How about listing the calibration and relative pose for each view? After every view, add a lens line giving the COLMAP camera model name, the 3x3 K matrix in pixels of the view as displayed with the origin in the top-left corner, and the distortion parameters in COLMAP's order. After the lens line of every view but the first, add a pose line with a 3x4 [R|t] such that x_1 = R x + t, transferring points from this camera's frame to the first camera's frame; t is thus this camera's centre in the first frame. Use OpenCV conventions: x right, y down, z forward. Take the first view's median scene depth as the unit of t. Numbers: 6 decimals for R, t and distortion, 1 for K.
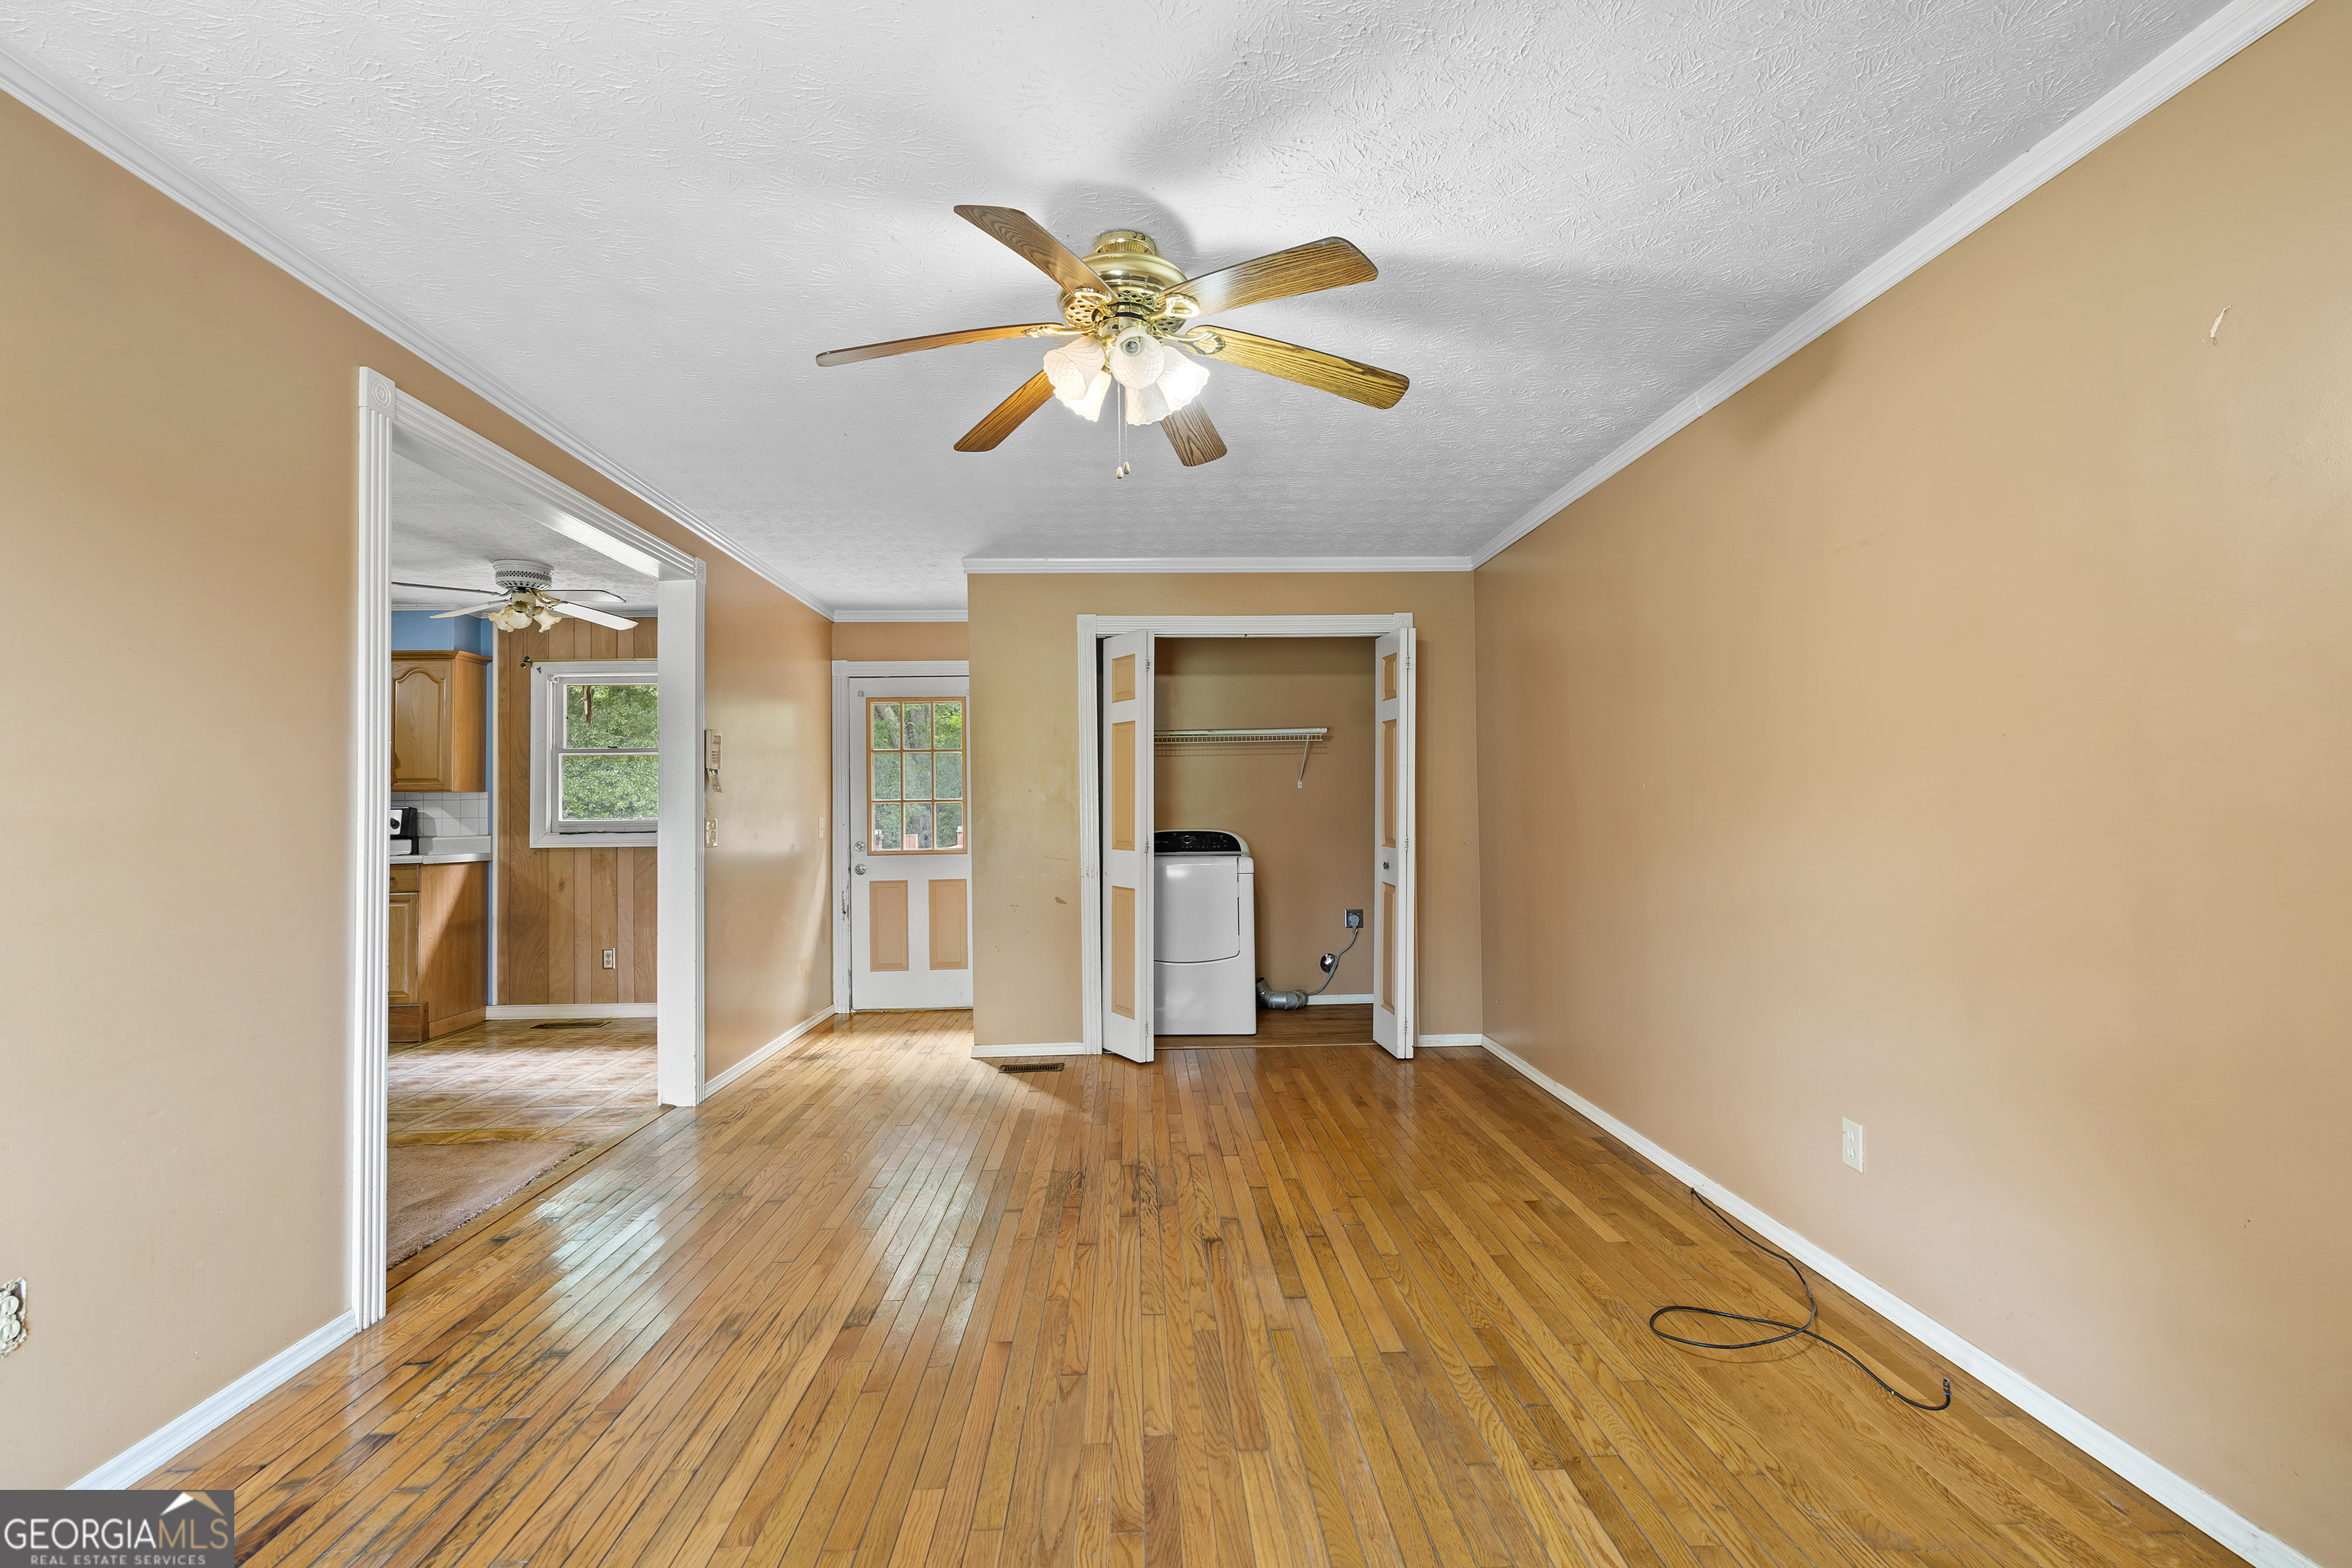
lens RADIAL K [[1067.6, 0, 1163.4], [0, 1067.6, 772.2], [0, 0, 1]] dist [-0.009719, 0.000596]
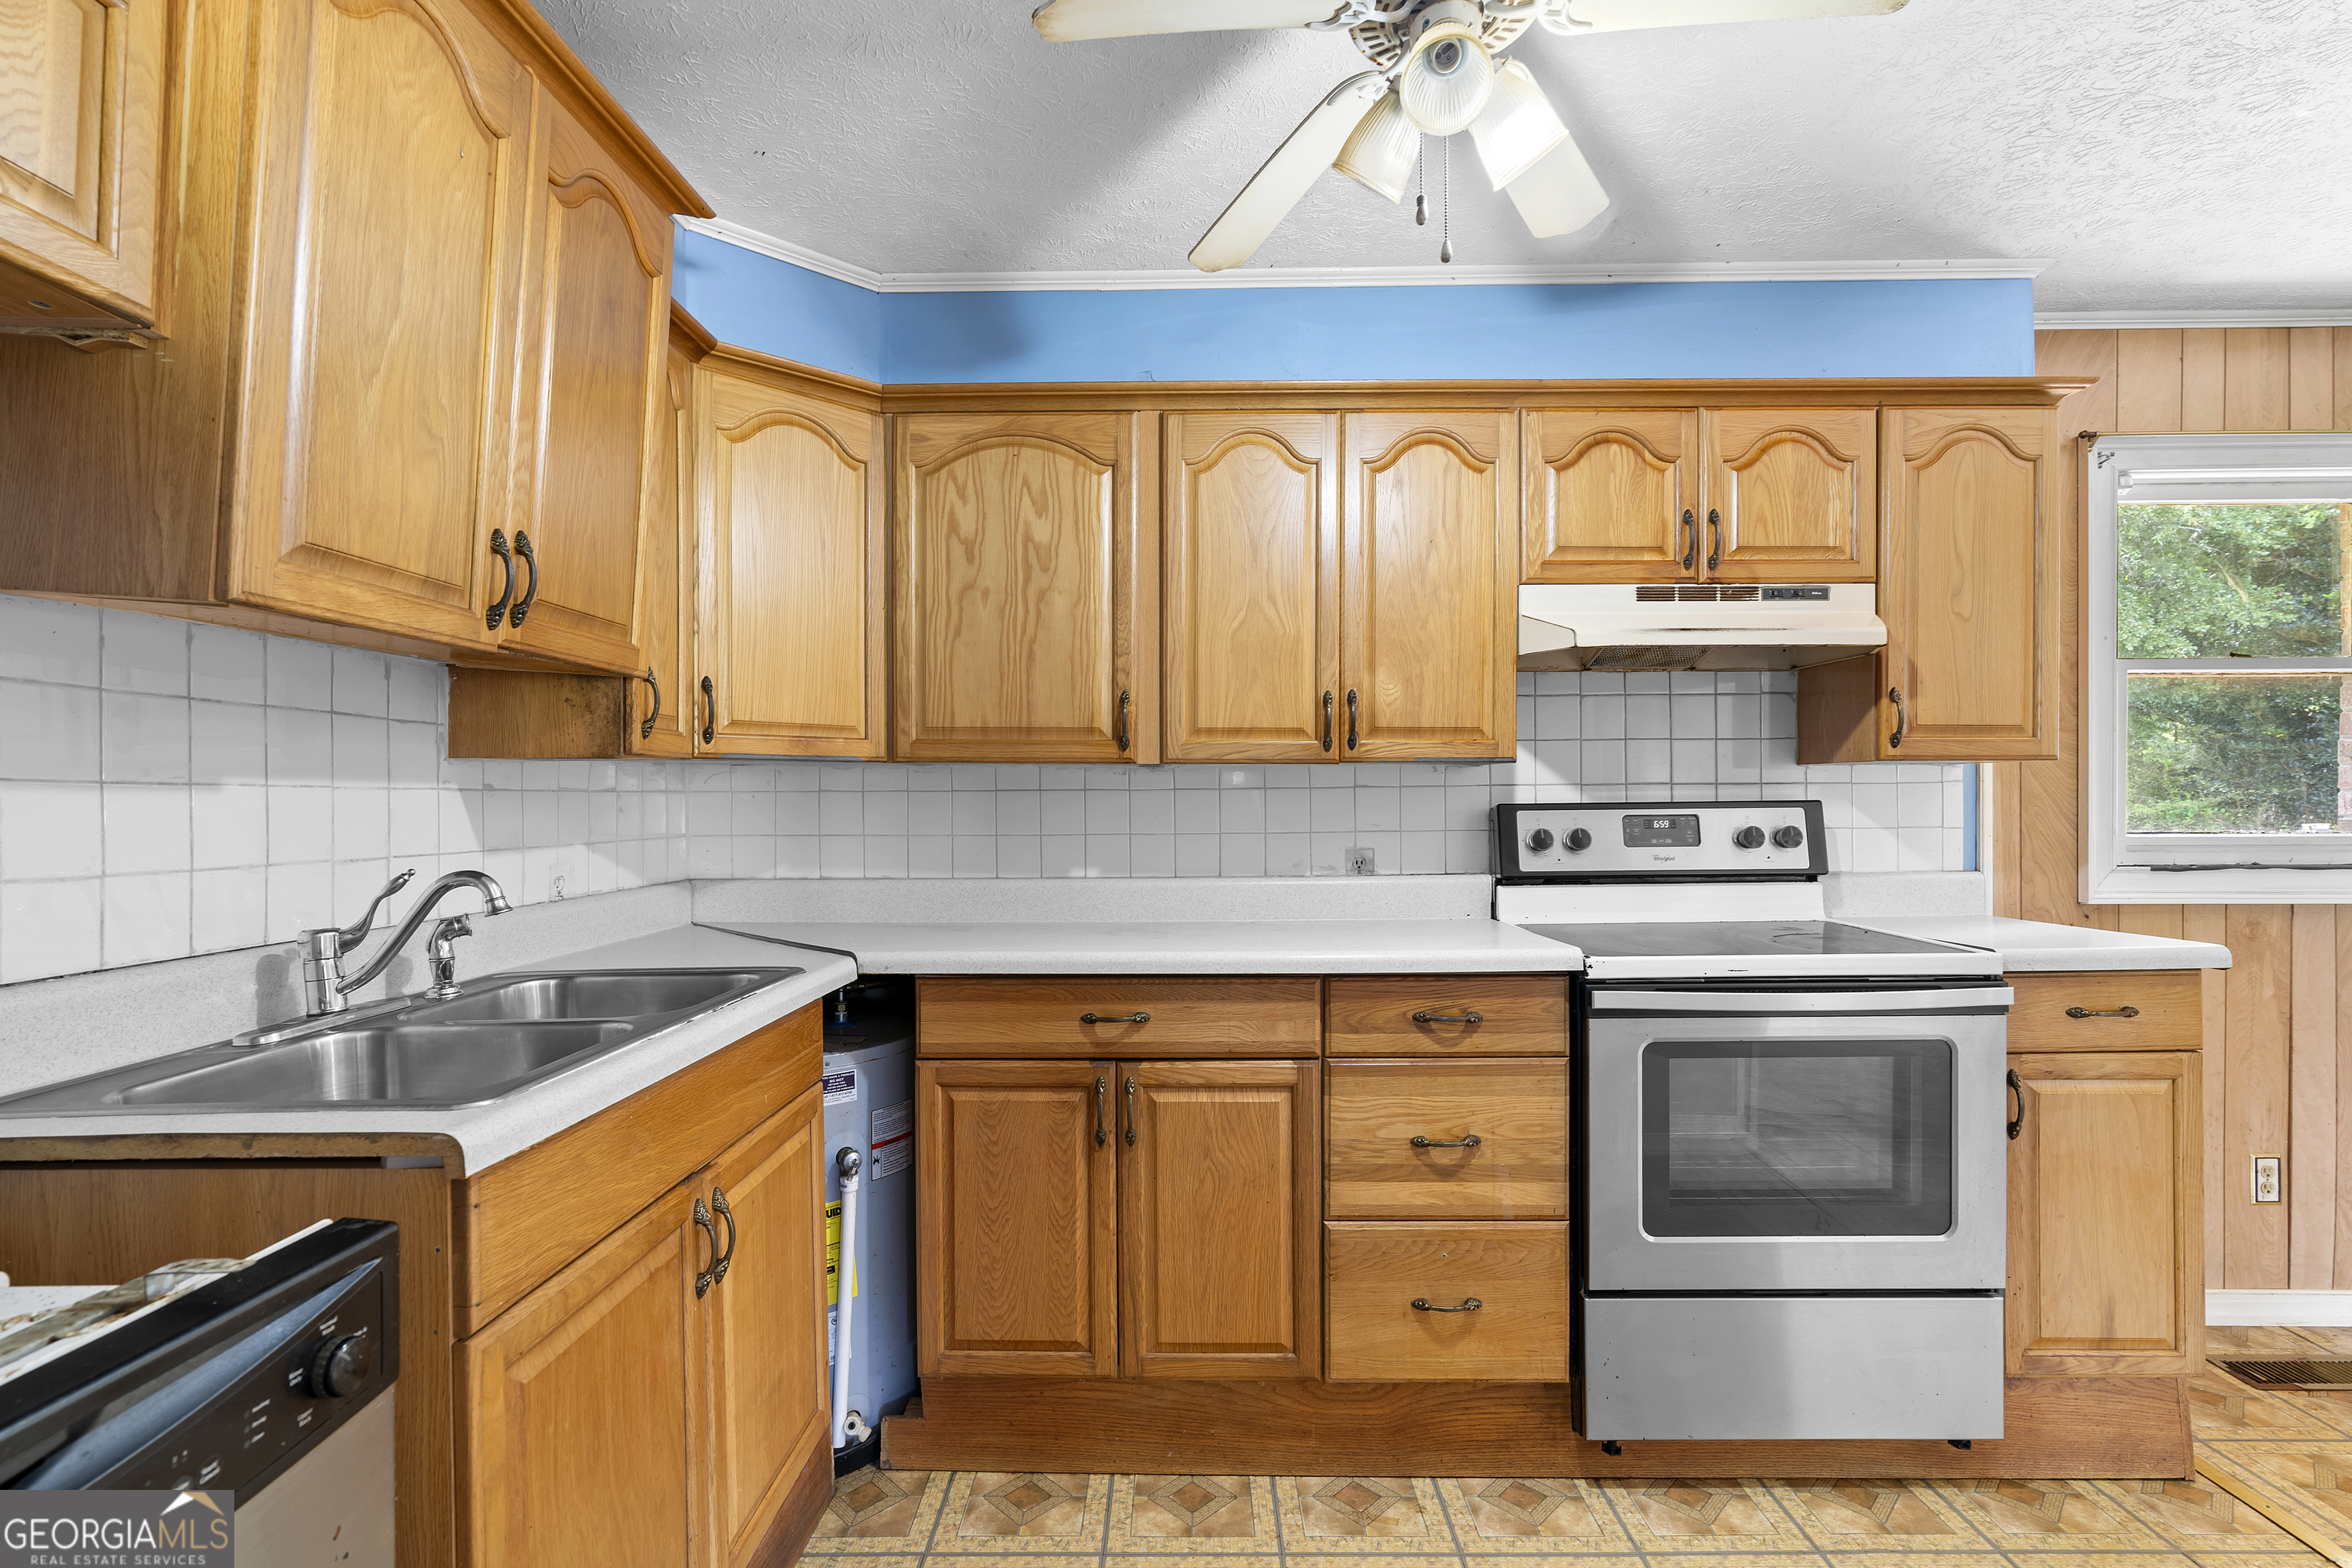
lens RADIAL K [[1069.3, 0, 1174.9], [0, 1069.3, 806.5], [0, 0, 1]] dist [-0.007235, 0.001401]
pose [[0.999037, 0.009586, -0.042808, -0.918255], [-0.007889, 0.999183, 0.039641, 0.020954], [0.043153, -0.039265, 0.998297, 0.584147]]
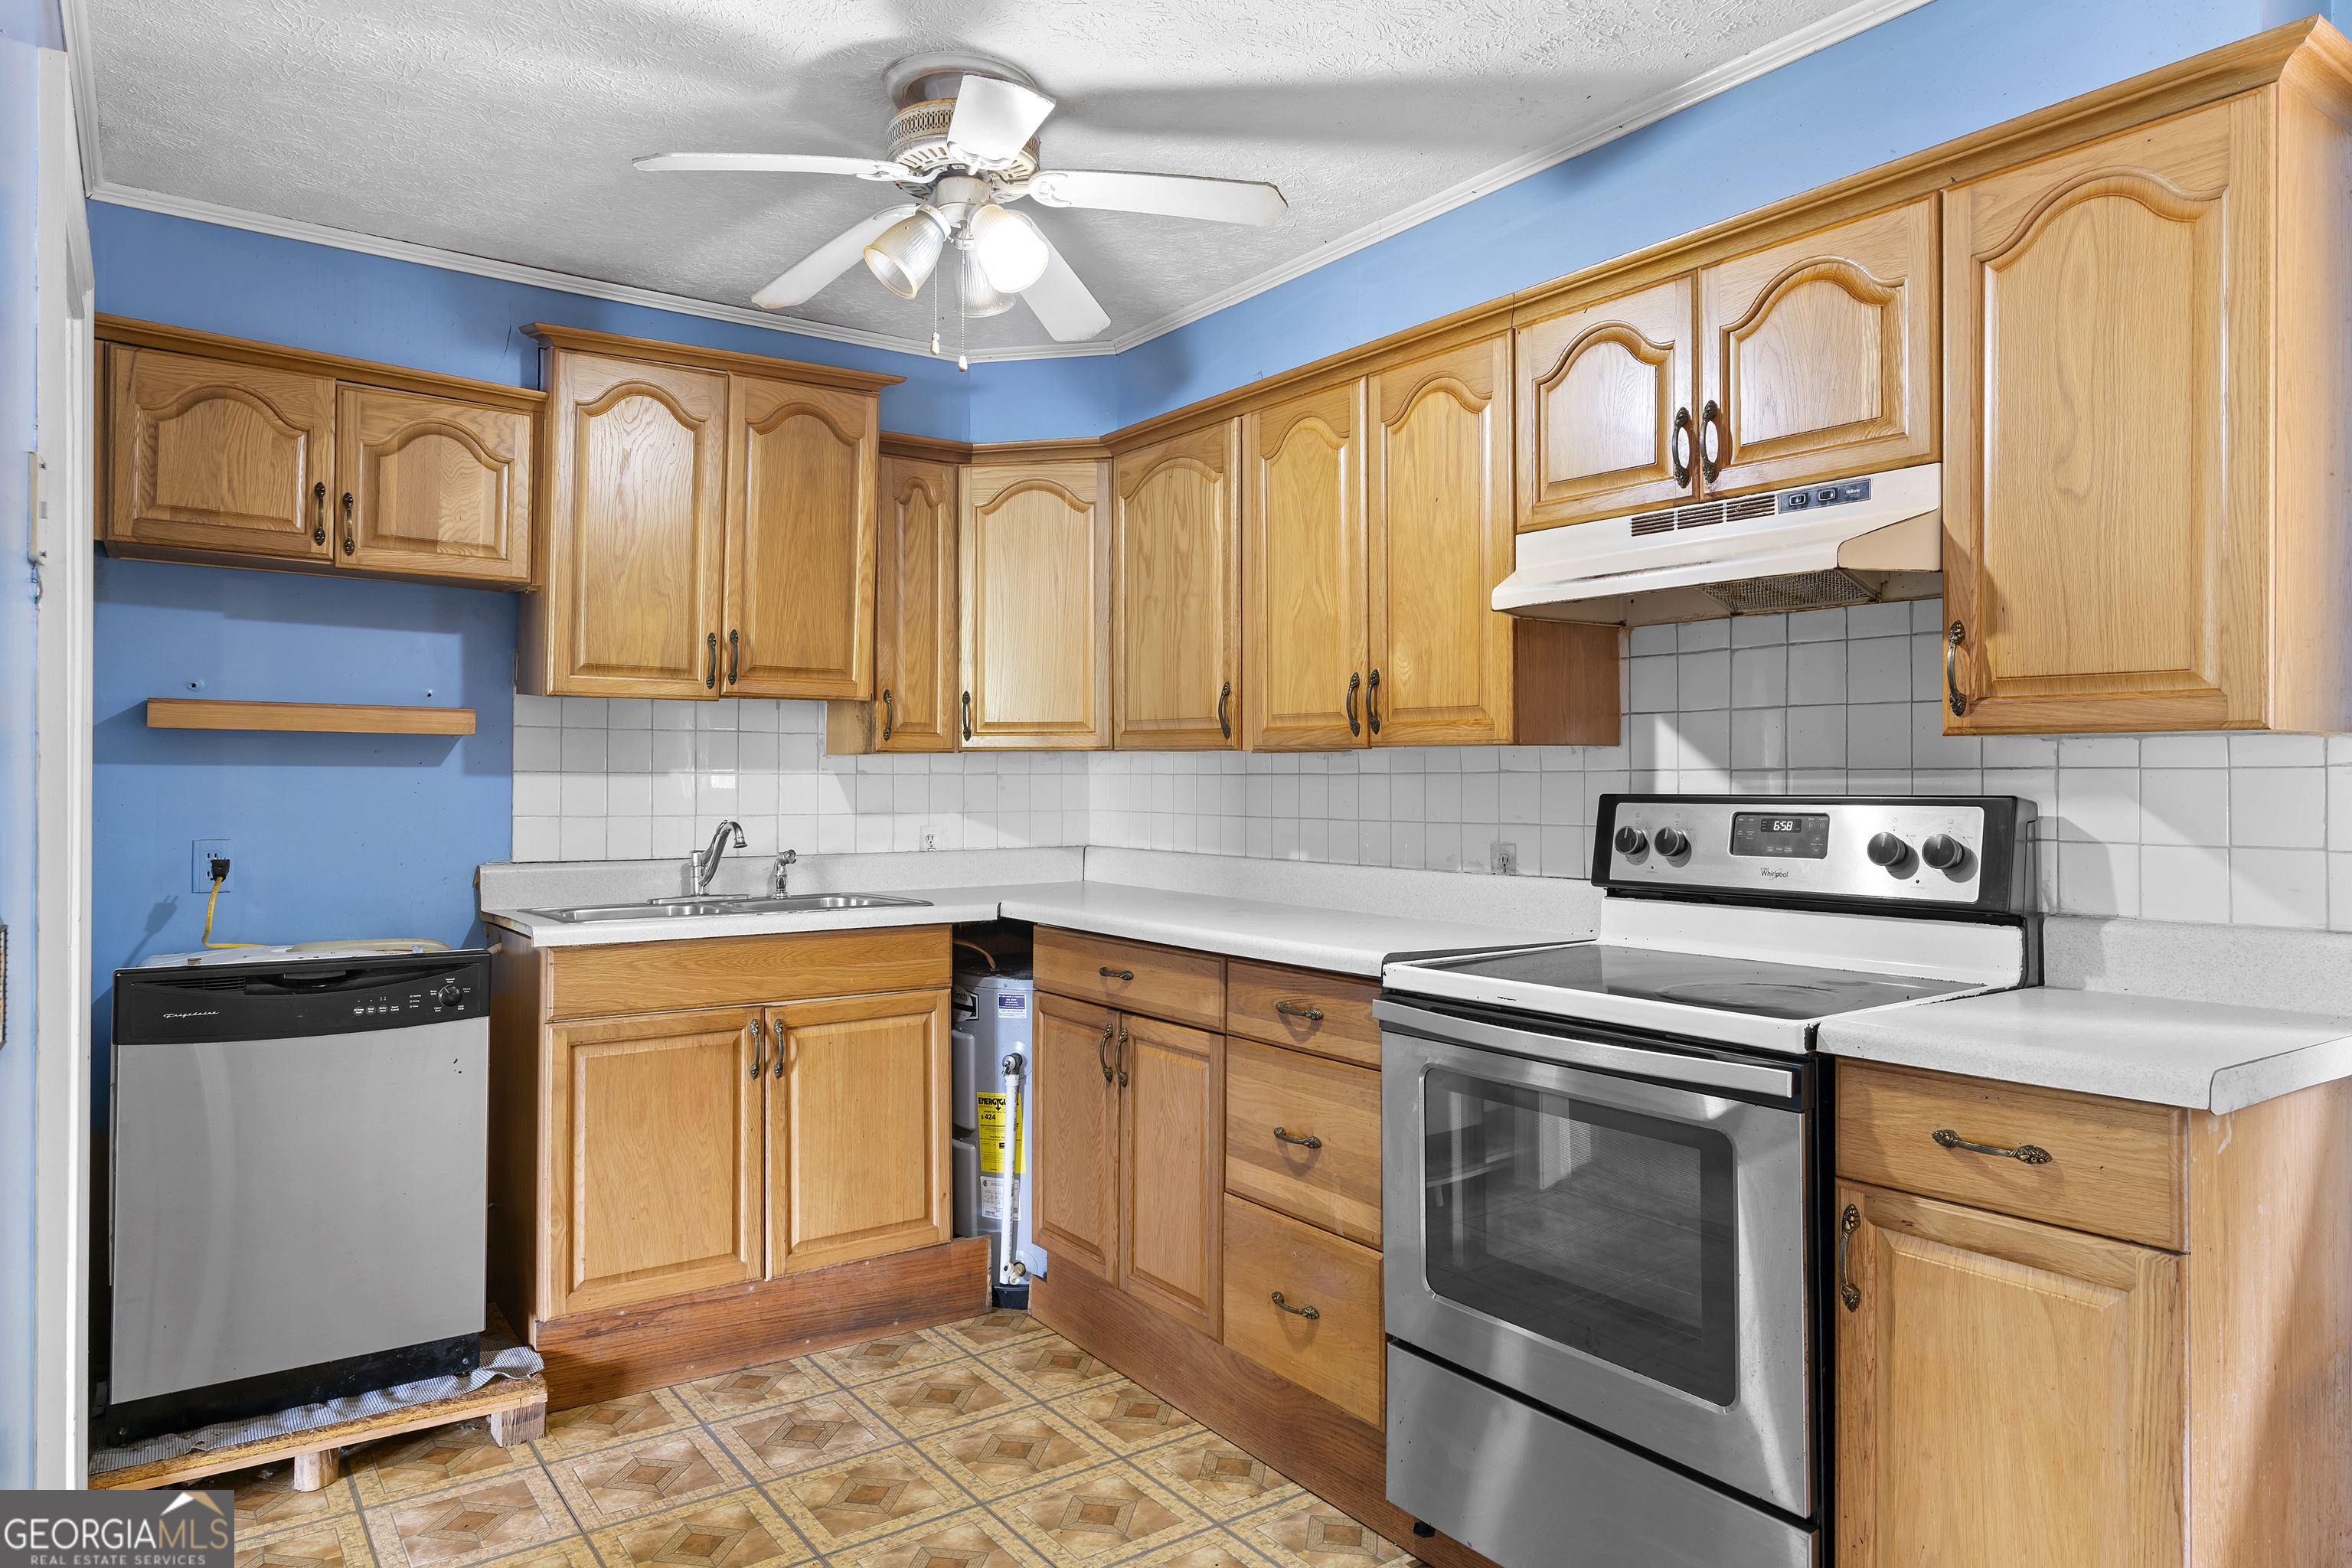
lens RADIAL K [[1445.2, 0, 1171.2], [0, 1445.2, 769.9], [0, 0, 1]] dist [-0.000426, -0.000050]
pose [[0.558953, 0.010992, -0.829126, -0.531266], [0.017724, 0.999525, 0.025199, 0.014439], [0.829010, -0.028781, 0.558493, 0.638146]]
